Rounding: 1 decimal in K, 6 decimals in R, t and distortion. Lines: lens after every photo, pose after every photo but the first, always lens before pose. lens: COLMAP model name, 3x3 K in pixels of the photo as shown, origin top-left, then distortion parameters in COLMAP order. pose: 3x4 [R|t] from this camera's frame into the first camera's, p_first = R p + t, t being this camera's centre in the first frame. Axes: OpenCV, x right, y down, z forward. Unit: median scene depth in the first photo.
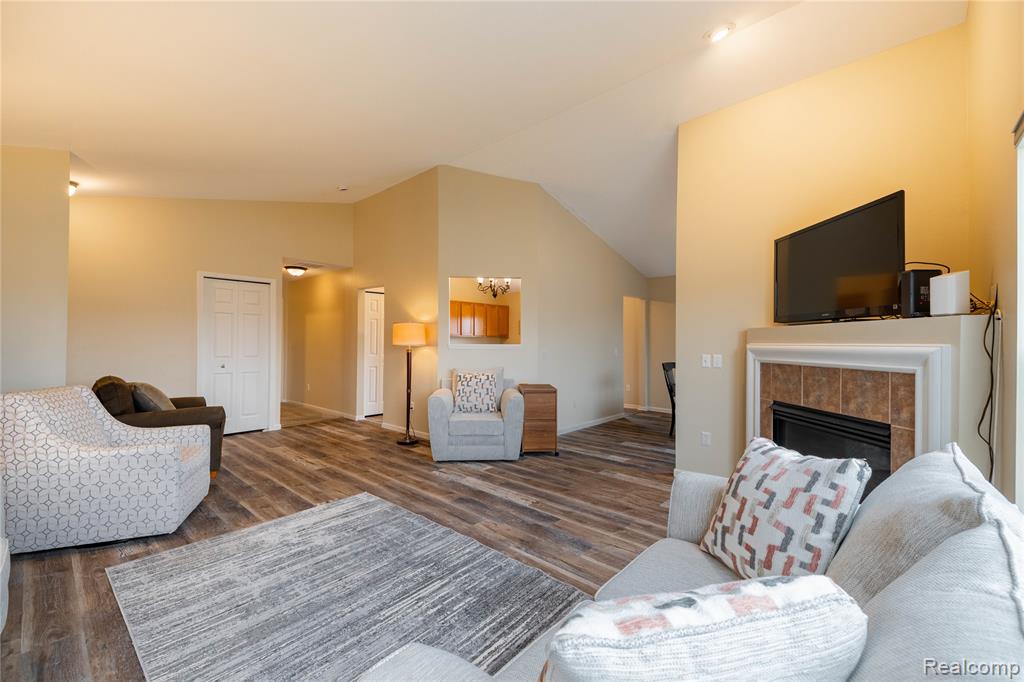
lens RADIAL K [[415.0, 0, 513.2], [0, 415.0, 340.1], [0, 0, 1]] dist [0.057249, -0.022037]
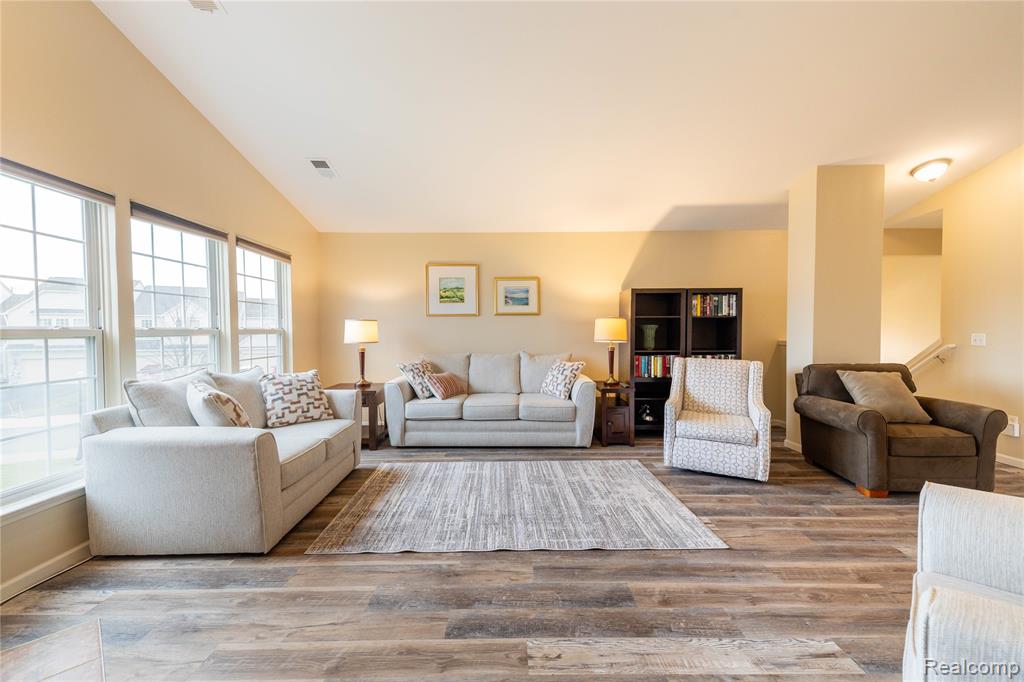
lens RADIAL K [[415.0, 0, 513.2], [0, 415.0, 340.1], [0, 0, 1]] dist [0.057249, -0.022037]
pose [[-0.737025, 0.015144, -0.675696, 0.401494], [0.003702, 0.999824, 0.018370, 0.012504], [0.675855, 0.011038, -0.736952, 1.390854]]
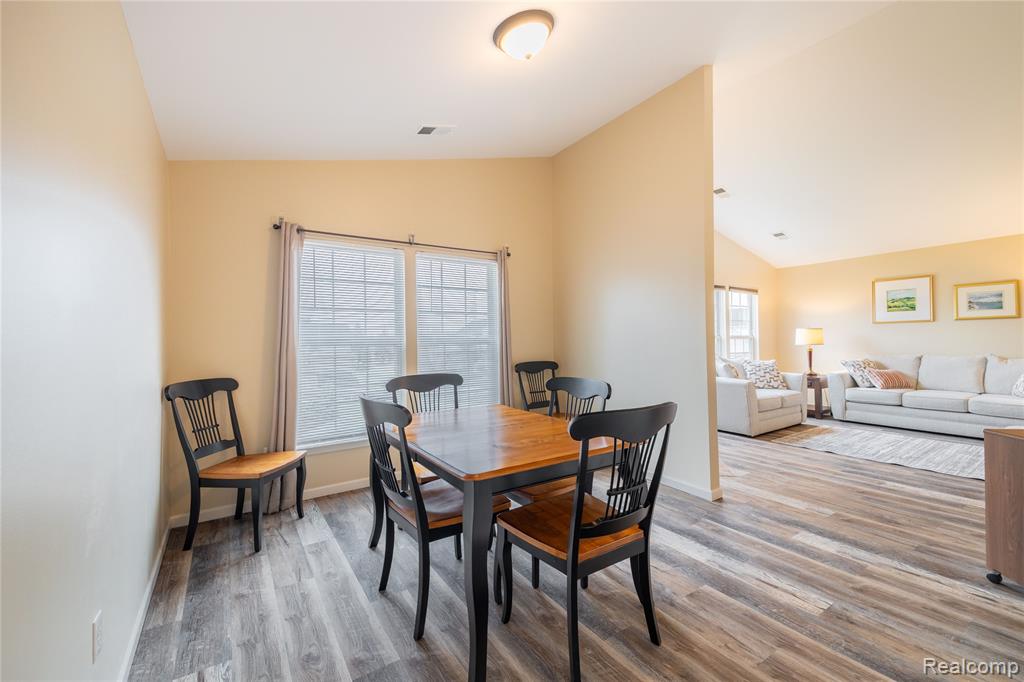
lens RADIAL K [[417.5, 0, 506.1], [0, 417.5, 336.0], [0, 0, 1]] dist [0.051022, -0.022175]
pose [[-0.966597, 0.009940, 0.256110, 0.713323], [0.006270, 0.999866, -0.015142, 0.026780], [-0.256226, -0.013031, -0.966529, 2.372161]]
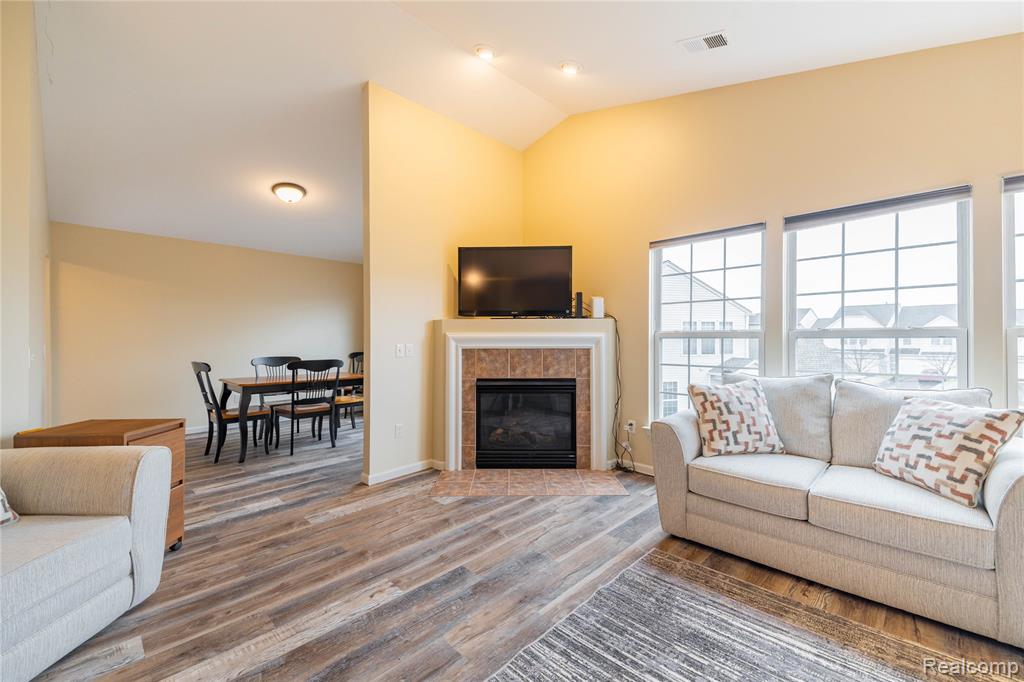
lens RADIAL K [[415.0, 0, 513.2], [0, 415.0, 340.1], [0, 0, 1]] dist [0.057249, -0.022037]
pose [[0.045650, -0.005380, 0.998943, -0.585698], [-0.004983, 0.999972, 0.005613, 0.021814], [-0.998945, -0.005234, 0.045622, 0.823680]]
